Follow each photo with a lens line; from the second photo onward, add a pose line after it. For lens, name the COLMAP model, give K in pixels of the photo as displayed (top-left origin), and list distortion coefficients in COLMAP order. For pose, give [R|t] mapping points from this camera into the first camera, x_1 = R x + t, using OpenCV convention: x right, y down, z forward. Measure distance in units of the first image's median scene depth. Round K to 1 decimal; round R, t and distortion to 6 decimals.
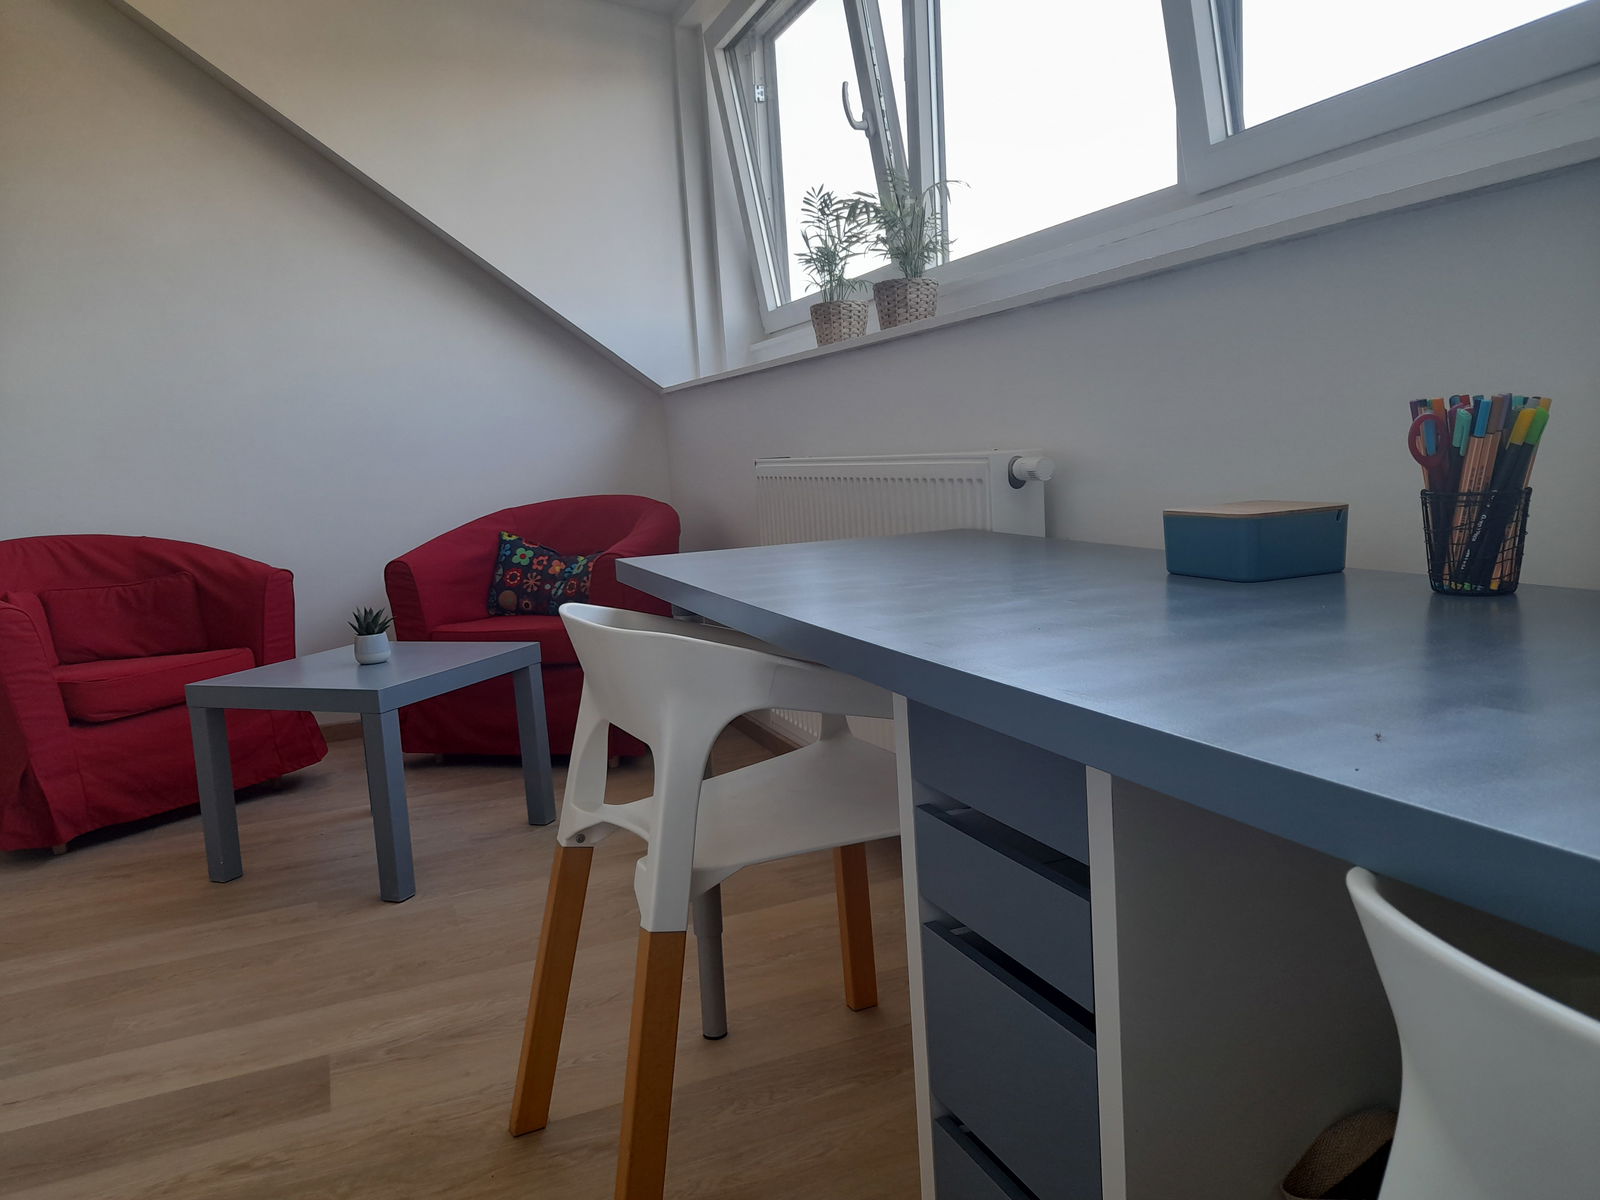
lens RADIAL K [[1179.8, 0, 800.0], [0, 1179.8, 600.0], [0, 0, 1]] dist [0.011097, 0.004641]
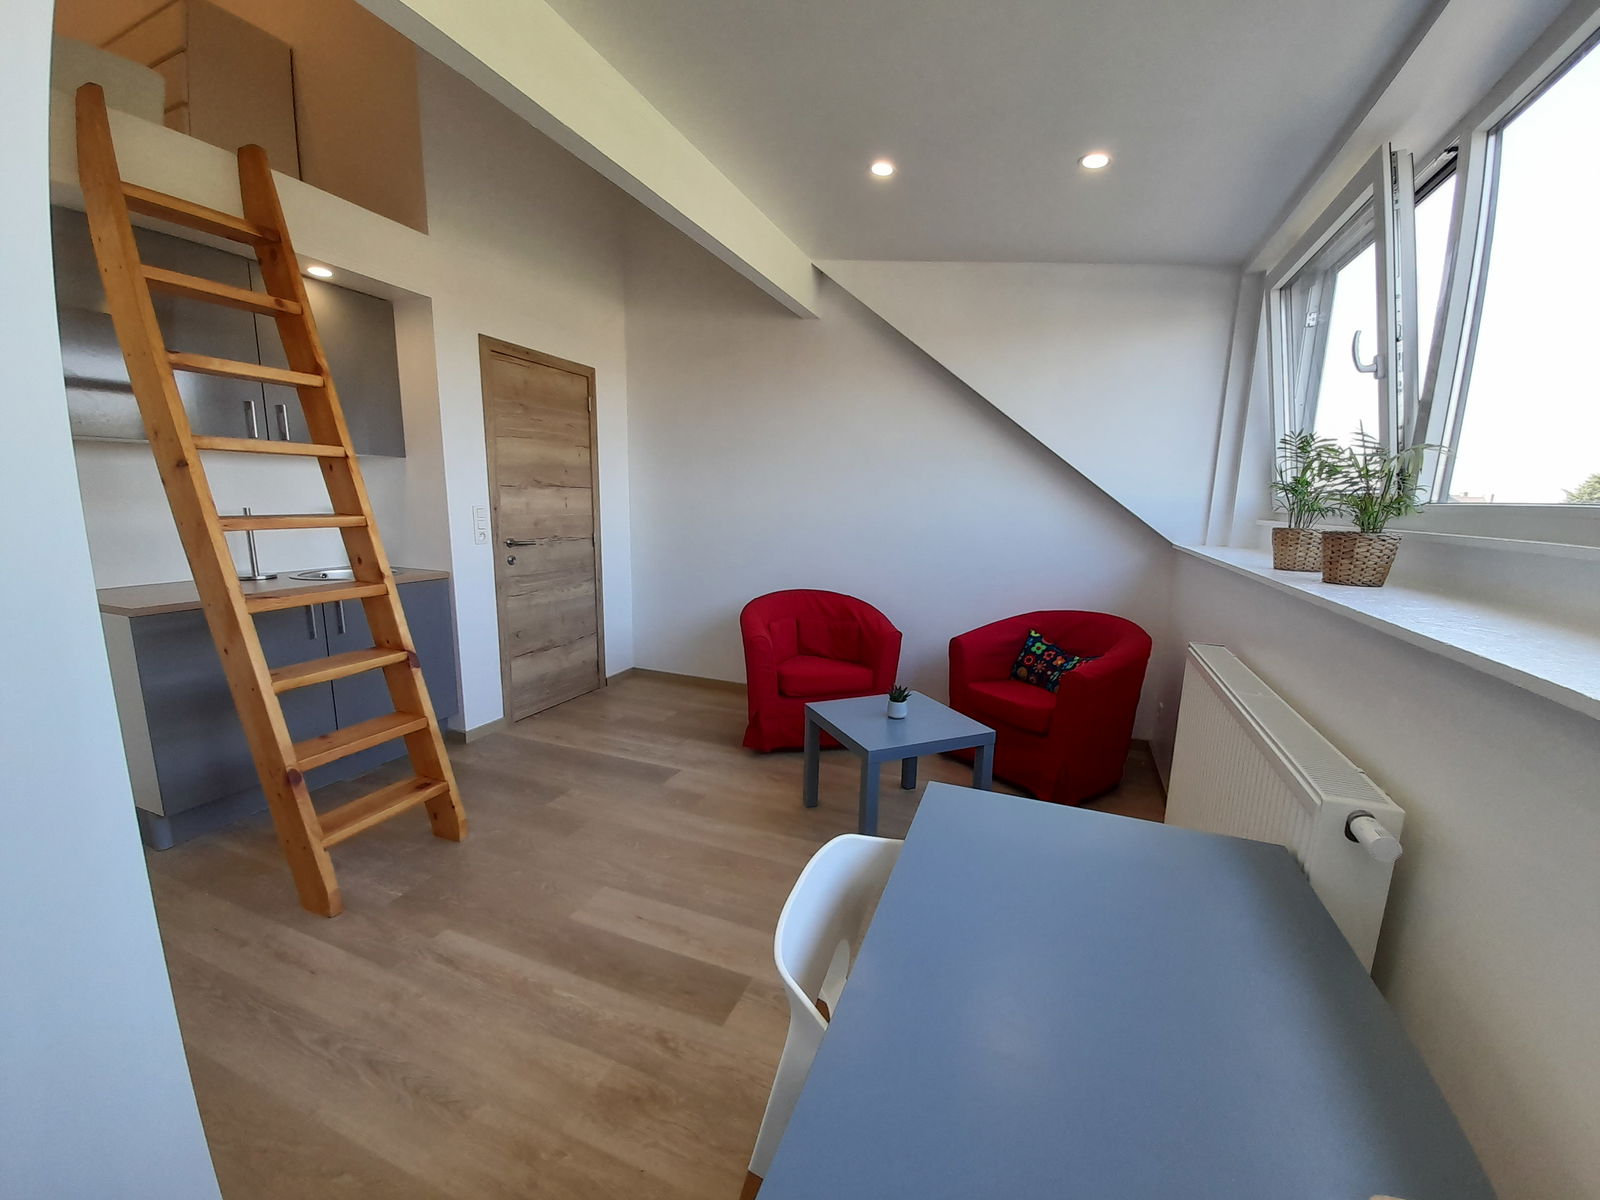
lens RADIAL K [[637.5, 0, 800.0], [0, 637.5, 600.0], [0, 0, 1]] dist [0.013643, -0.015080]
pose [[0.714951, 0.188719, -0.673224, 0.112656], [-0.155441, 0.981689, 0.110112, -0.173020], [0.681677, 0.025922, 0.731194, 0.211634]]
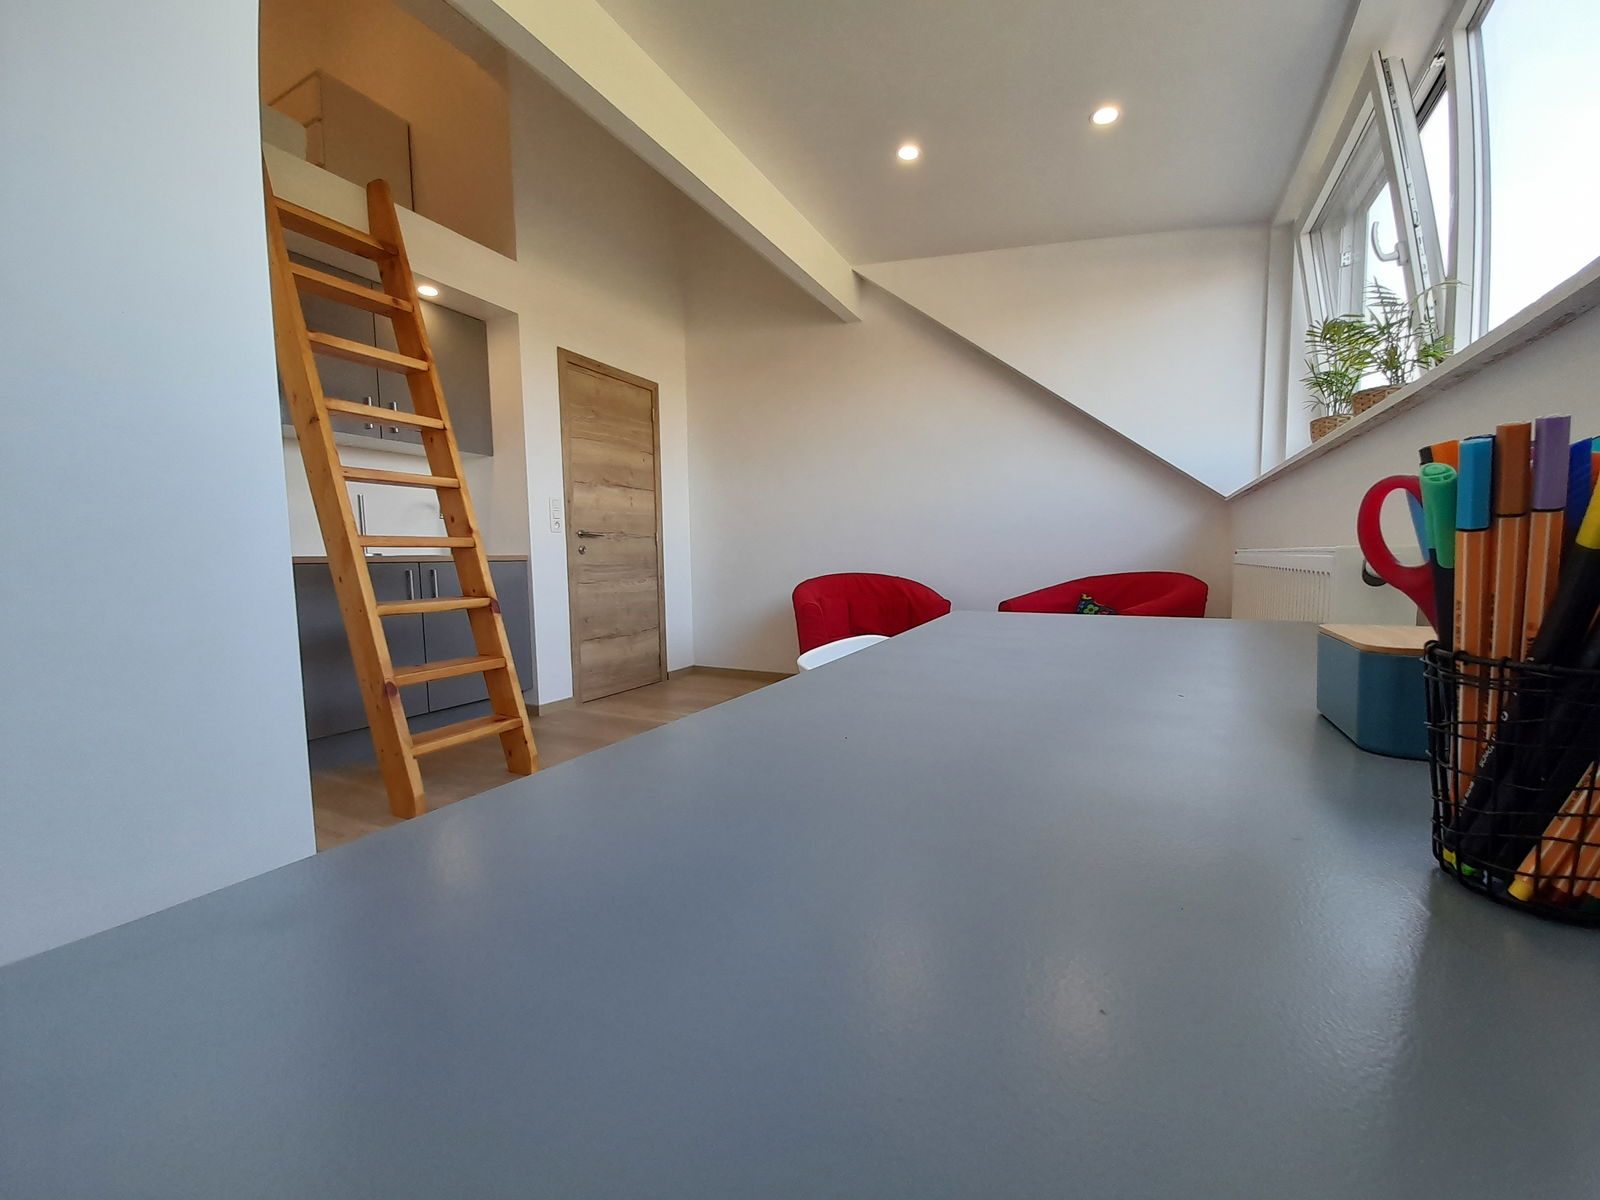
lens RADIAL K [[635.0, 0, 794.7], [0, 635.0, 602.8], [0, 0, 1]] dist [0.012523, -0.015470]
pose [[0.643754, 0.105201, -0.757967, 0.174435], [-0.126670, 0.991490, 0.030029, -0.023555], [0.754676, 0.076680, 0.651601, 0.207943]]
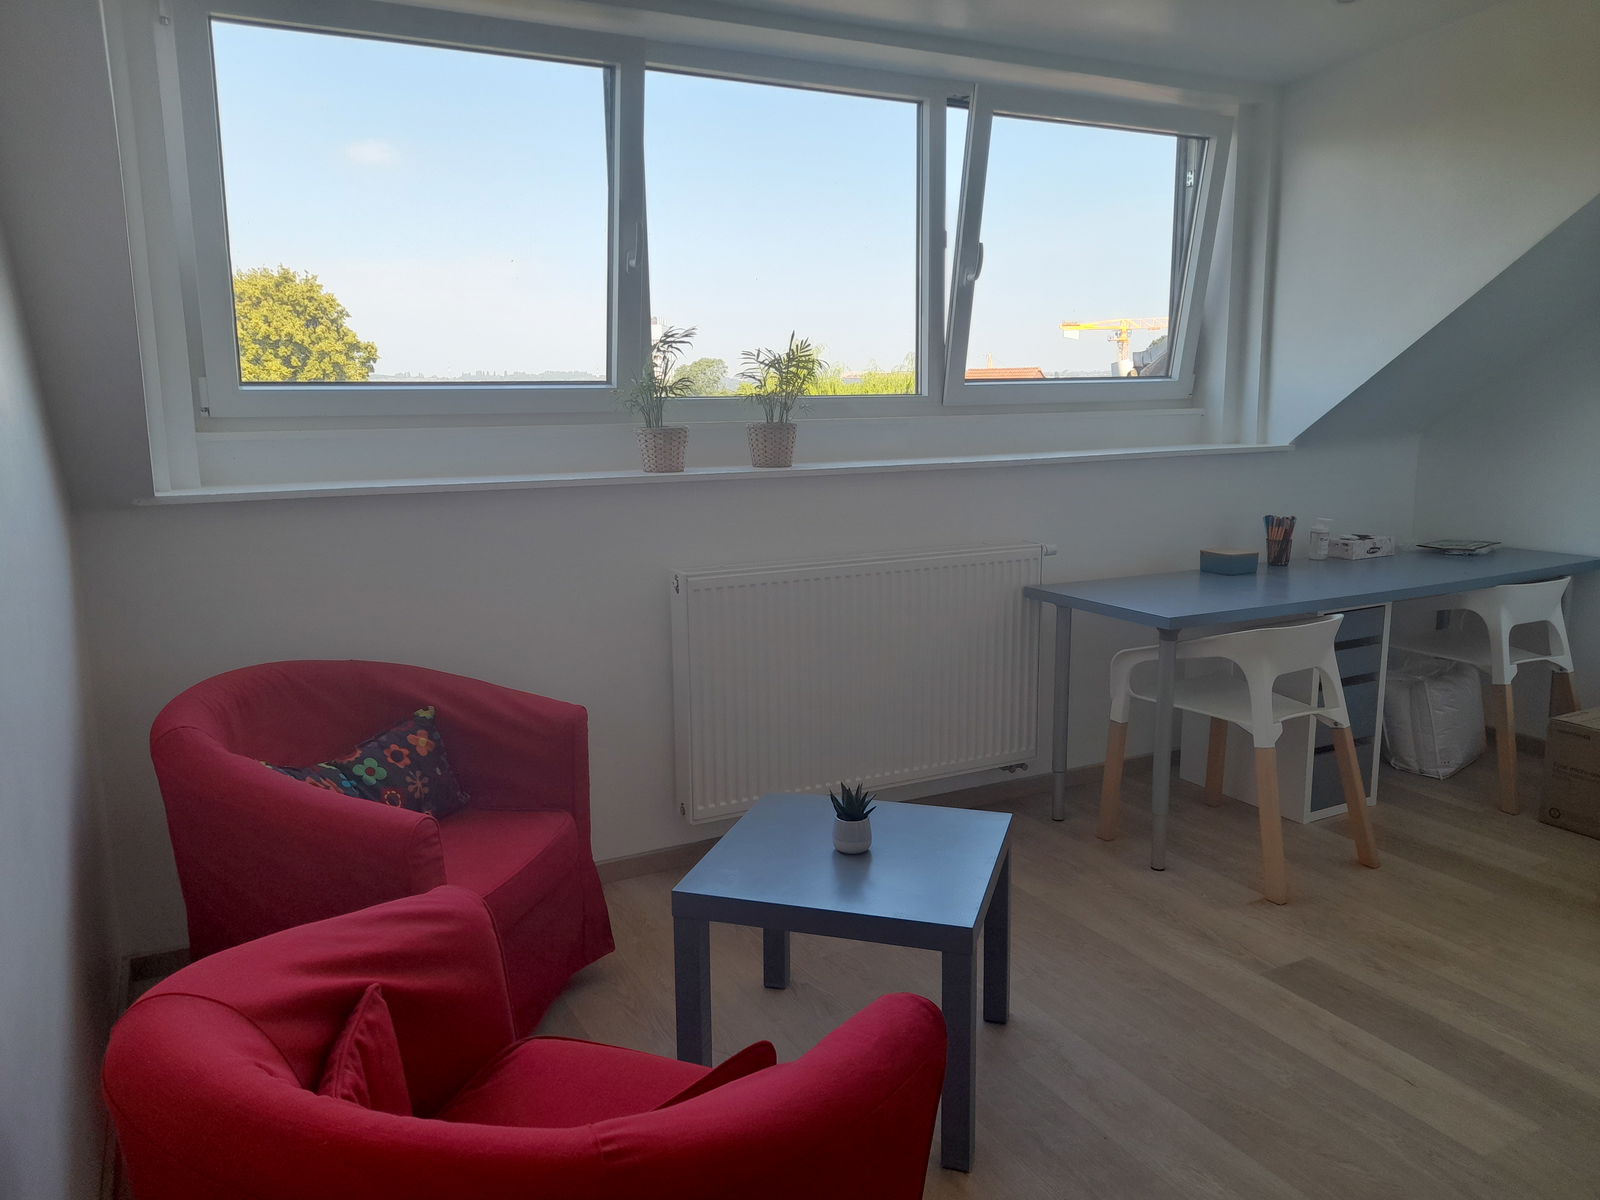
lens RADIAL K [[1179.8, 0, 800.0], [0, 1179.8, 600.0], [0, 0, 1]] dist [0.011097, 0.004641]
pose [[-0.111166, -0.102531, 0.988499, -1.067669], [0.147356, 0.981968, 0.118425, -0.202270], [-0.982816, 0.158826, -0.094053, 0.997928]]
